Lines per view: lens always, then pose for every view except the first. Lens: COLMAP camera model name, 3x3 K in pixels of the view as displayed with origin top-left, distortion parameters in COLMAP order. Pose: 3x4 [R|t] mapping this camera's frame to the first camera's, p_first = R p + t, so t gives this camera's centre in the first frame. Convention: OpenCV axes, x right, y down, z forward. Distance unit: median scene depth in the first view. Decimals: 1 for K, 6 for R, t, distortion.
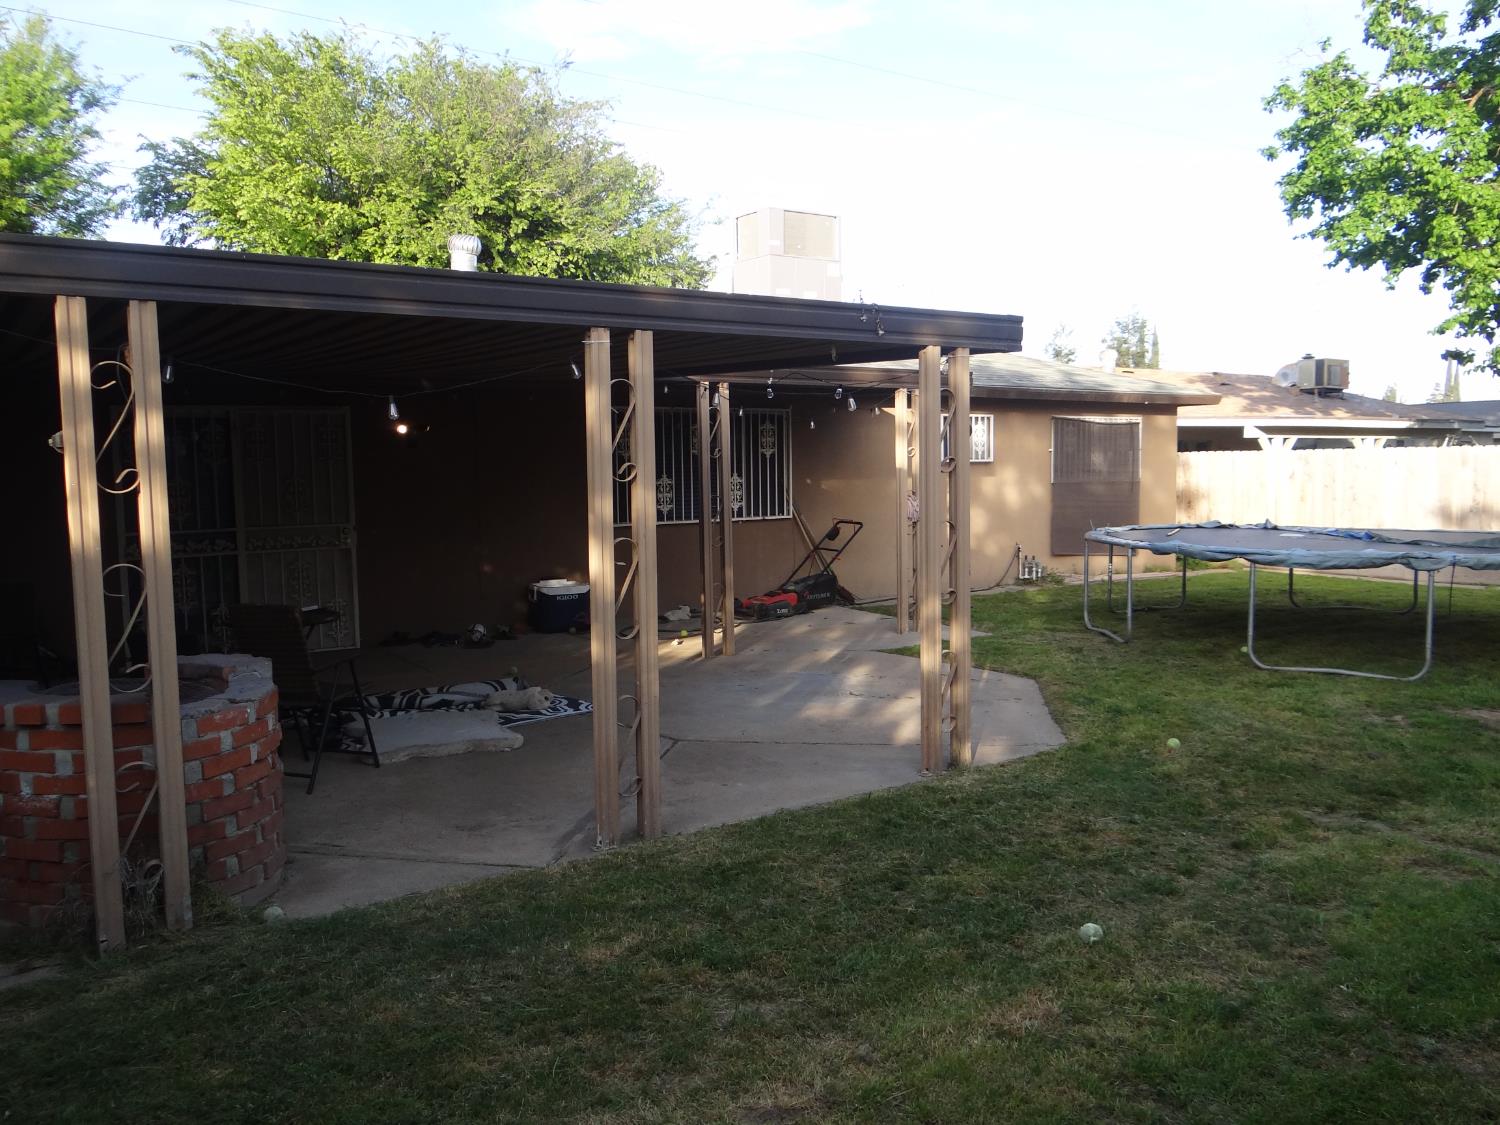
lens RADIAL K [[1197.5, 0, 755.4], [0, 1197.5, 558.8], [0, 0, 1]] dist [0.006303, -0.004347]
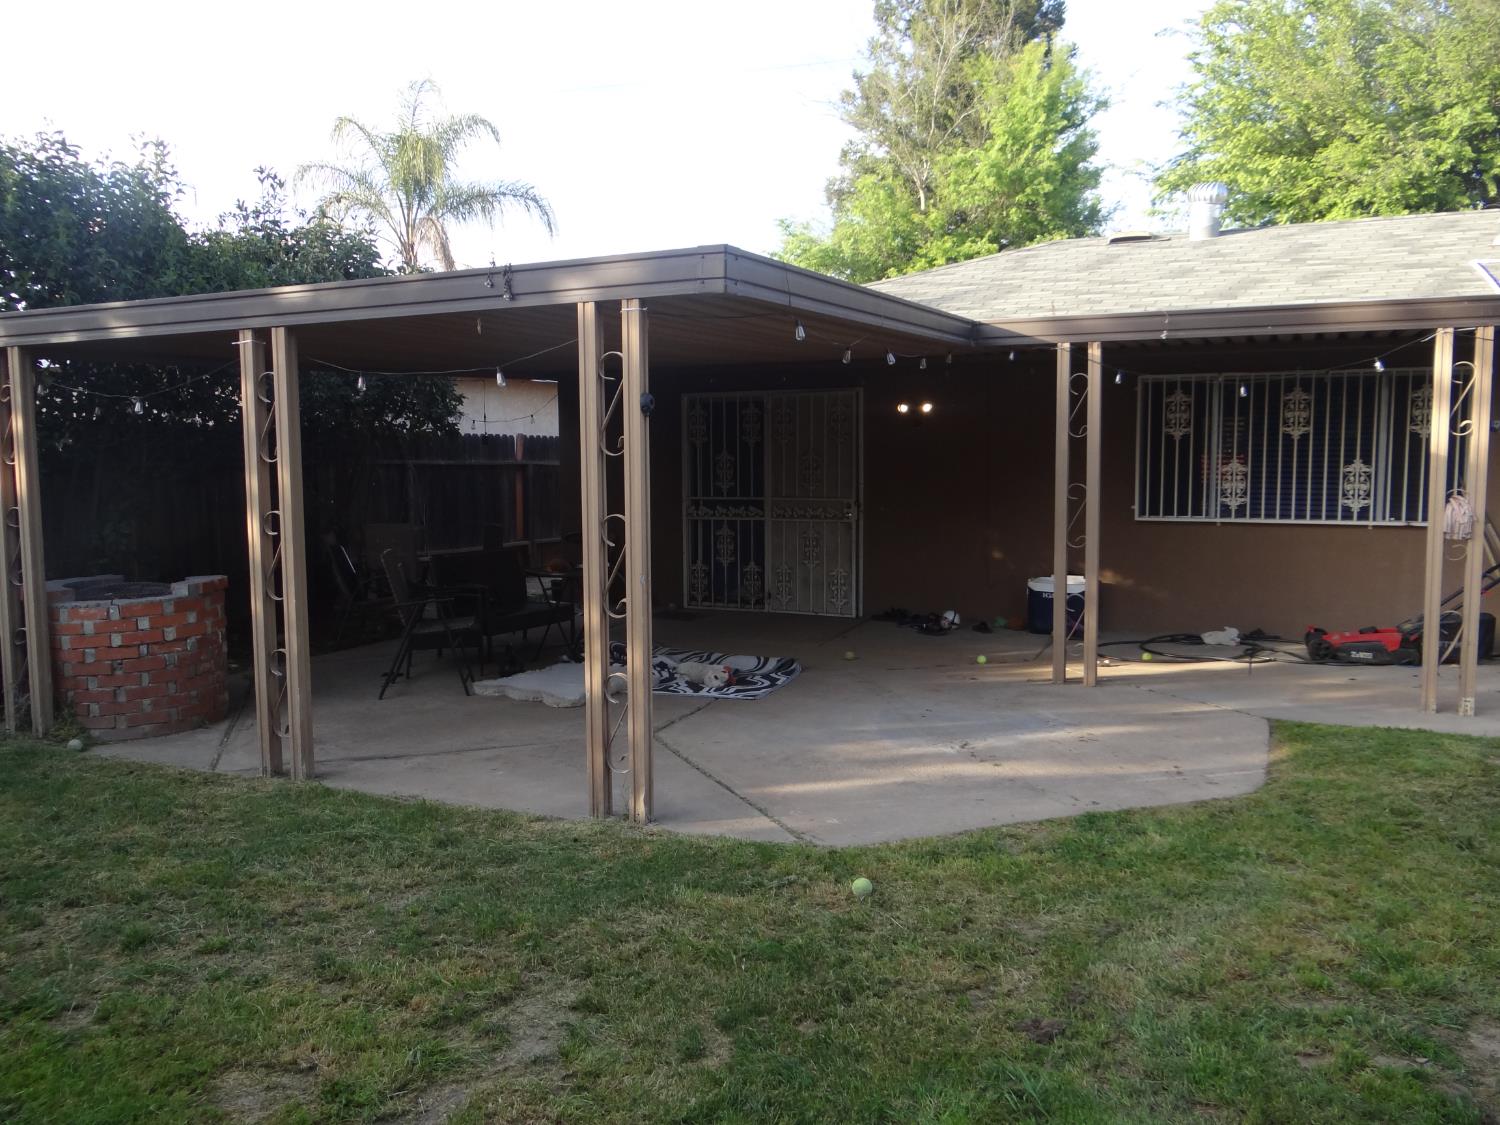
lens RADIAL K [[1197.5, 0, 739.4], [0, 1197.5, 552.2], [0, 0, 1]] dist [0.006303, -0.004347]
pose [[0.522279, 0.087029, -0.848322, 0.685056], [-0.074030, 0.995651, 0.056566, -0.047347], [0.849555, 0.033258, 0.526450, 0.492329]]
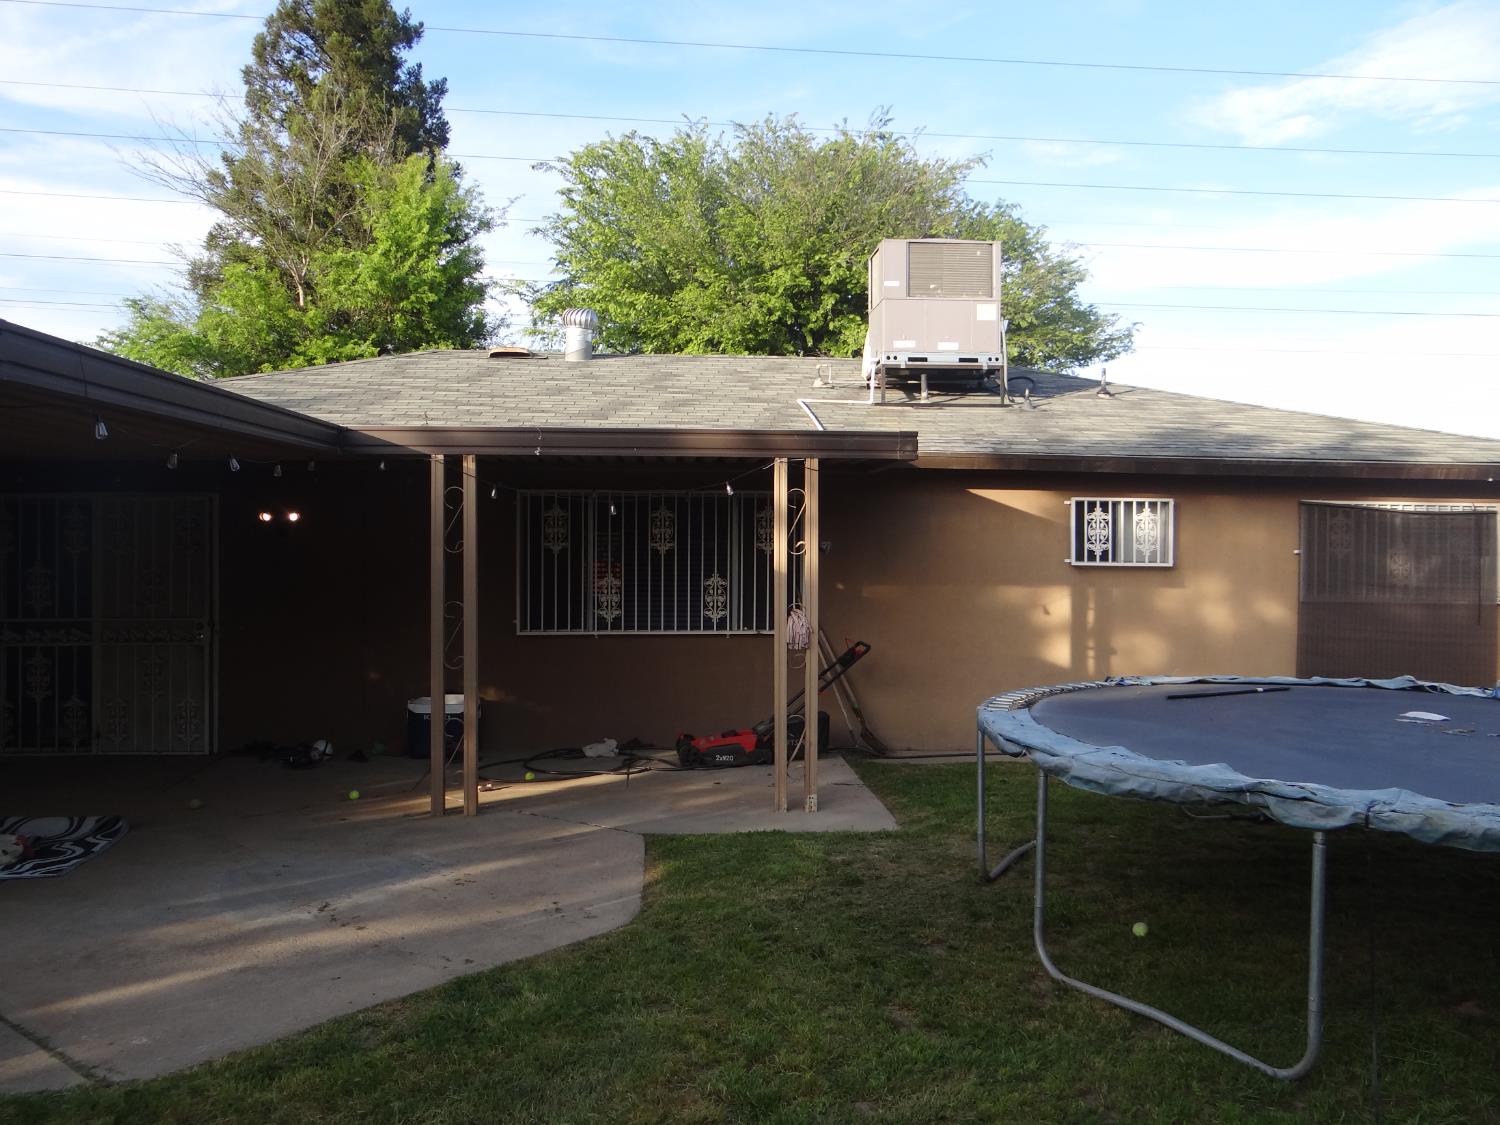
lens RADIAL K [[1197.5, 0, 737.5], [0, 1197.5, 554.4], [0, 0, 1]] dist [0.006303, -0.004347]
pose [[0.863147, 0.018831, -0.504601, 0.650878], [-0.057812, 0.996419, -0.061705, -0.061133], [0.501632, 0.082433, 0.861145, 0.550537]]
